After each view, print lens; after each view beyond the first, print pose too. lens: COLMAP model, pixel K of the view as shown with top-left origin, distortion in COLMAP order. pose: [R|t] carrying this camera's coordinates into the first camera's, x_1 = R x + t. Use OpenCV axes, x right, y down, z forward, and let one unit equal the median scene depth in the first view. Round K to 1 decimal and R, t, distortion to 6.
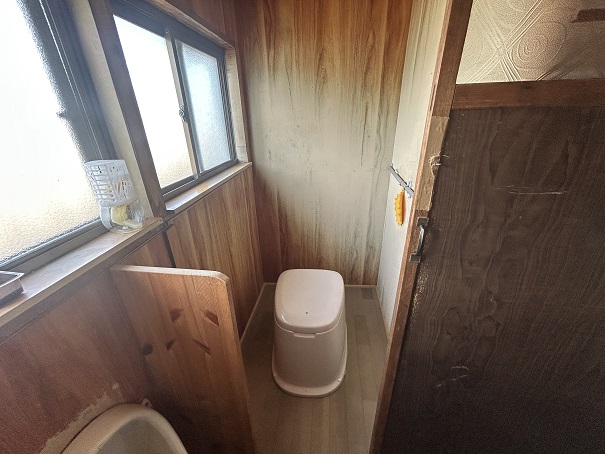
lens RADIAL K [[244.6, 0, 302.2], [0, 244.6, 225.8], [0, 0, 1]] dist [0.001128, -0.000496]
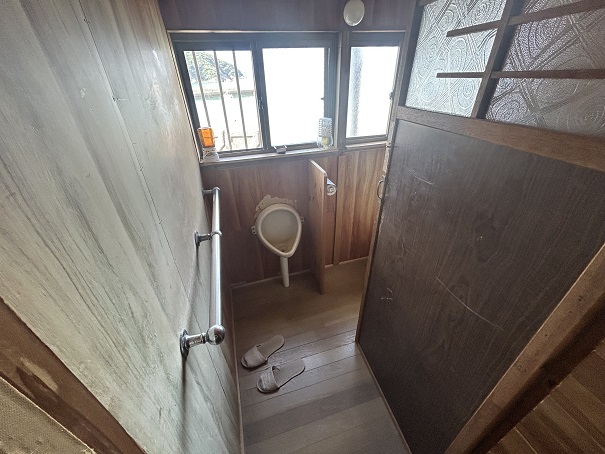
lens RADIAL K [[244.6, 0, 304.6], [0, 244.6, 225.8], [0, 0, 1]] dist [0.001128, -0.000496]
pose [[0.398304, 0.487550, -0.776949, 1.522447], [-0.362425, 0.861766, 0.354976, -0.121439], [0.842616, 0.140197, 0.519945, -0.319587]]
